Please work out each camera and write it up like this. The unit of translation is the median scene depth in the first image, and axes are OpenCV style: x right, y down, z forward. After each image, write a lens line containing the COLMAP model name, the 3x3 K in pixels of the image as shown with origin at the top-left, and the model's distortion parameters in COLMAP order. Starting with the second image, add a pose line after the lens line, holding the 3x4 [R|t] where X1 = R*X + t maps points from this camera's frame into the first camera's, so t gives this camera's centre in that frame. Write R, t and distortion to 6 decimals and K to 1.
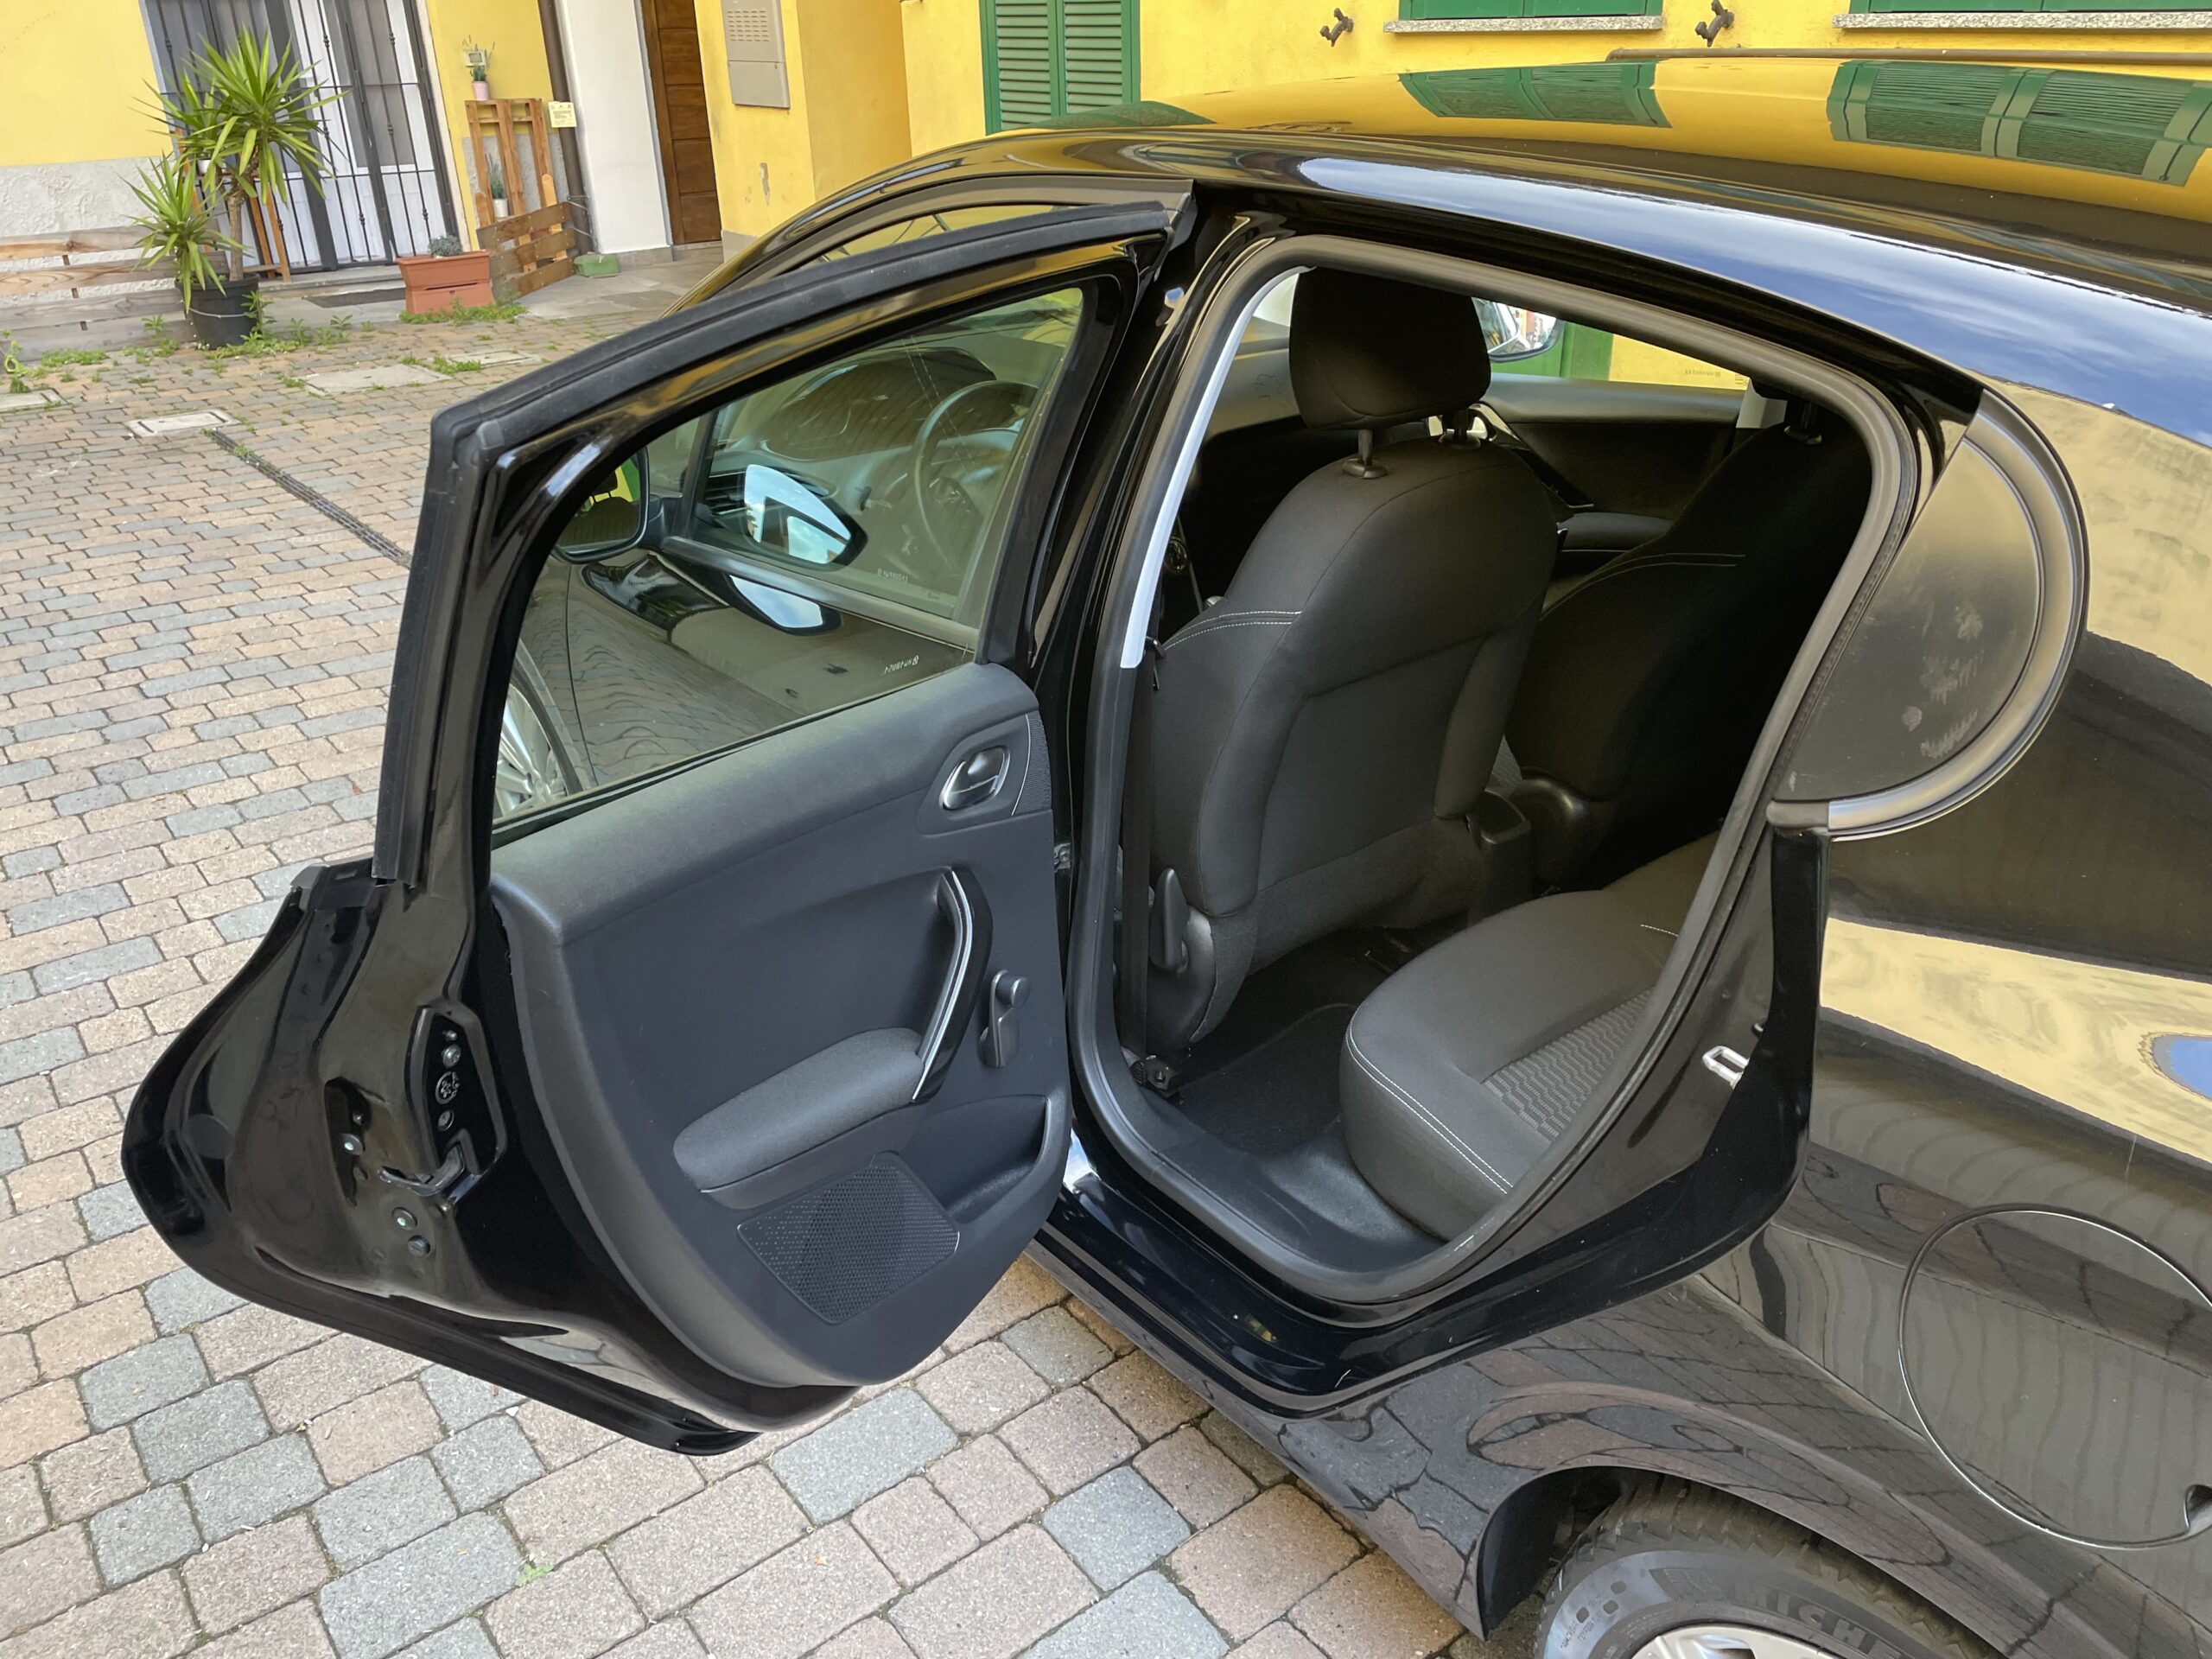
lens RADIAL K [[1665.6, 0, 1123.3], [0, 1665.6, 832.0], [0, 0, 1]] dist [0.084289, -0.100378]
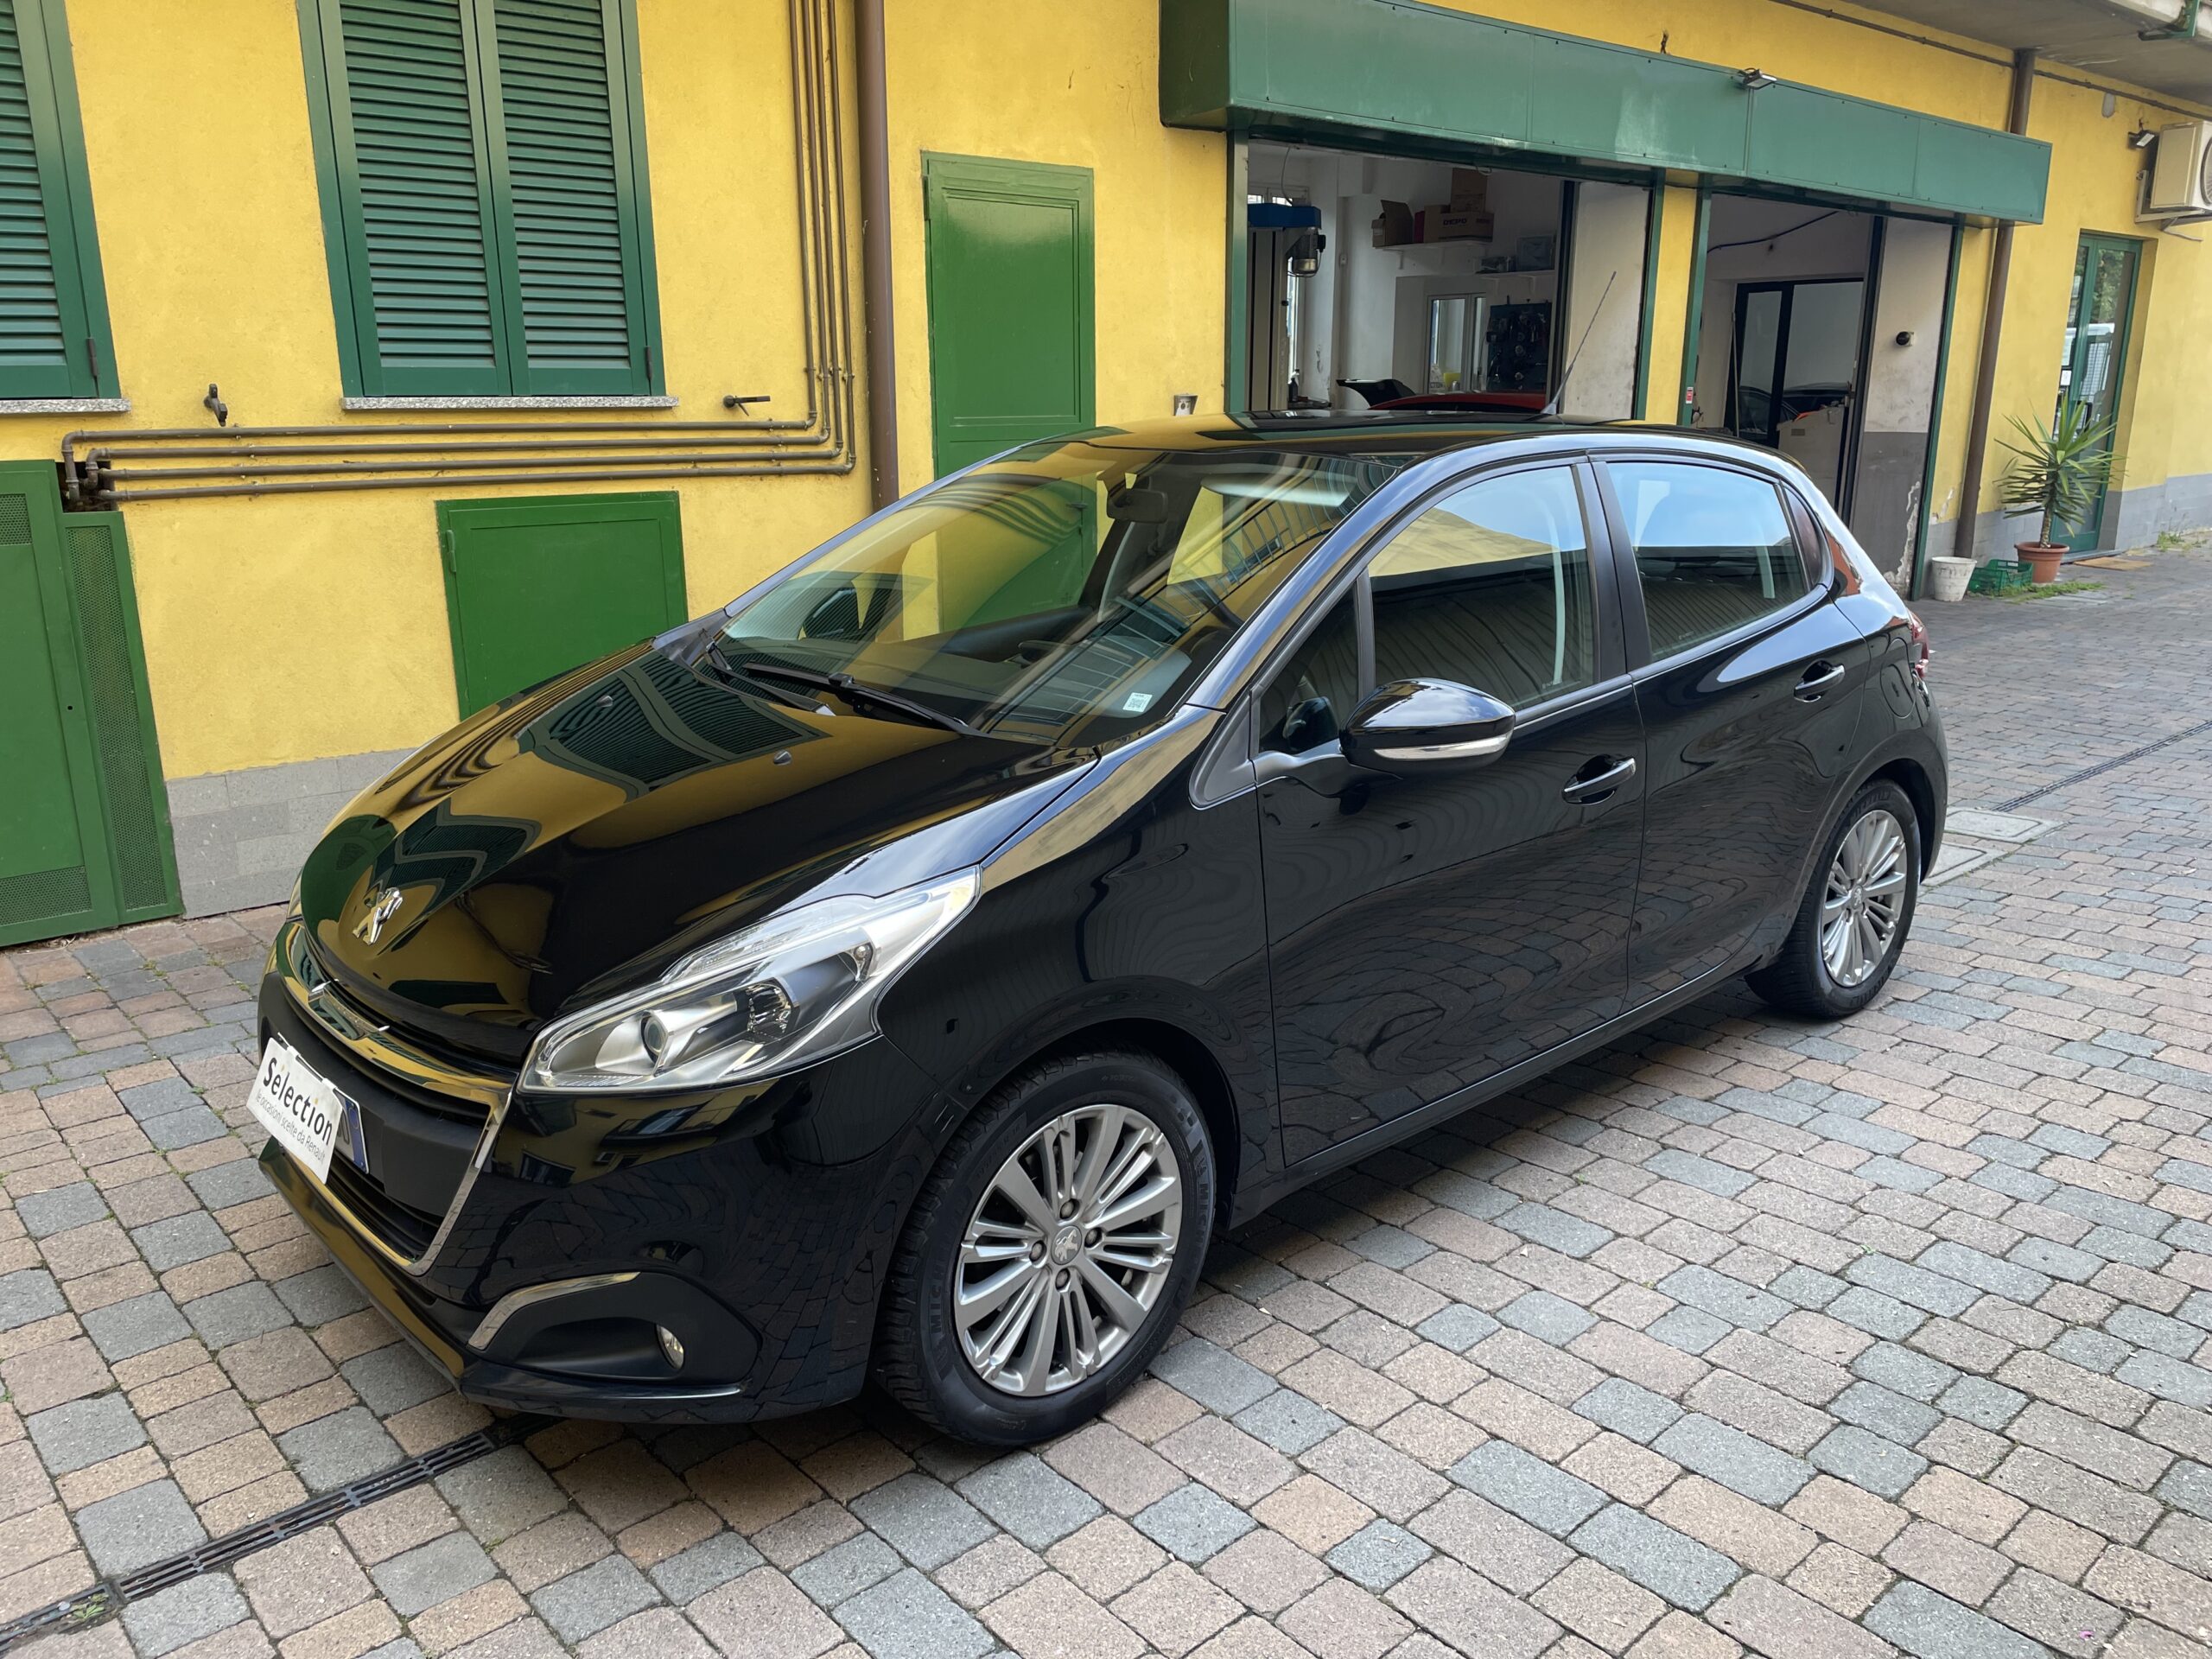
lens RADIAL K [[1665.6, 0, 1118.6], [0, 1665.6, 823.7], [0, 0, 1]] dist [0.084289, -0.100378]
pose [[-0.062190, -0.235945, 0.969774, -0.393529], [0.442310, 0.864514, 0.238700, -0.138994], [-0.894703, 0.443786, 0.050597, 0.303953]]
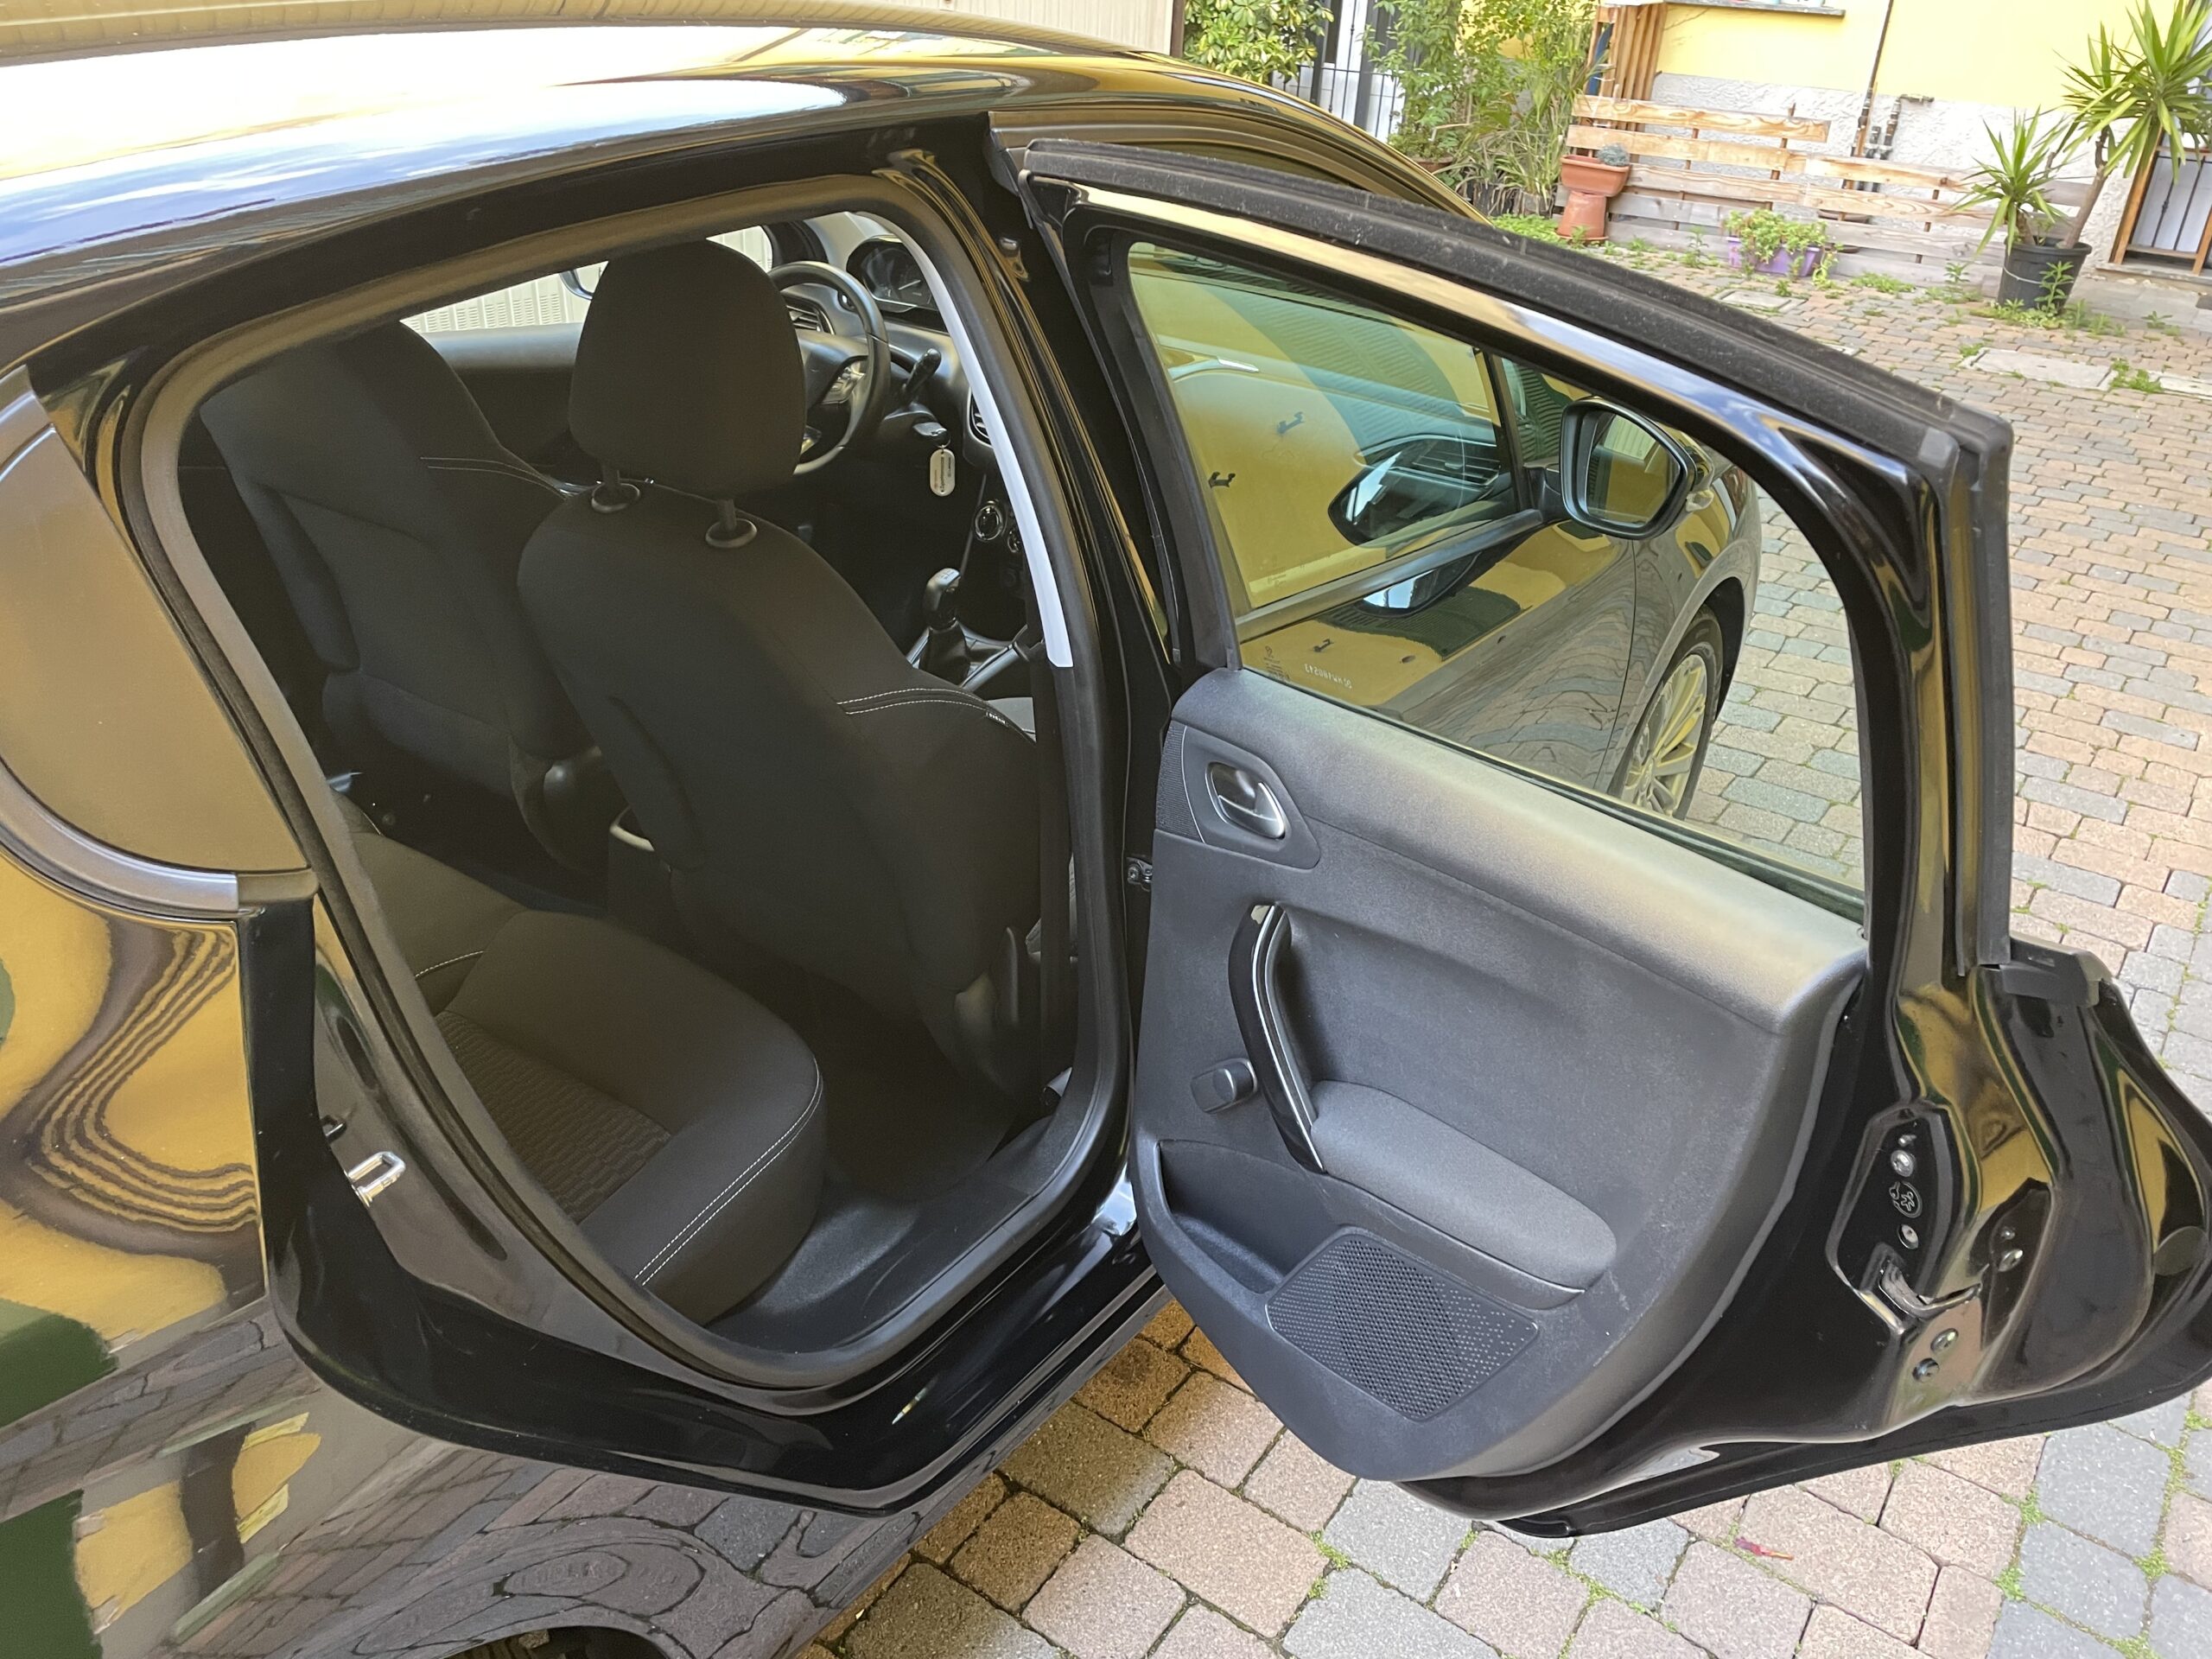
lens RADIAL K [[1665.6, 0, 1120.9], [0, 1665.6, 838.6], [0, 0, 1]] dist [0.084289, -0.100378]
pose [[0.285485, 0.490056, -0.823616, 0.286435], [-0.473736, 0.819207, 0.323224, -0.113288], [0.833110, 0.297901, 0.466029, 0.216087]]
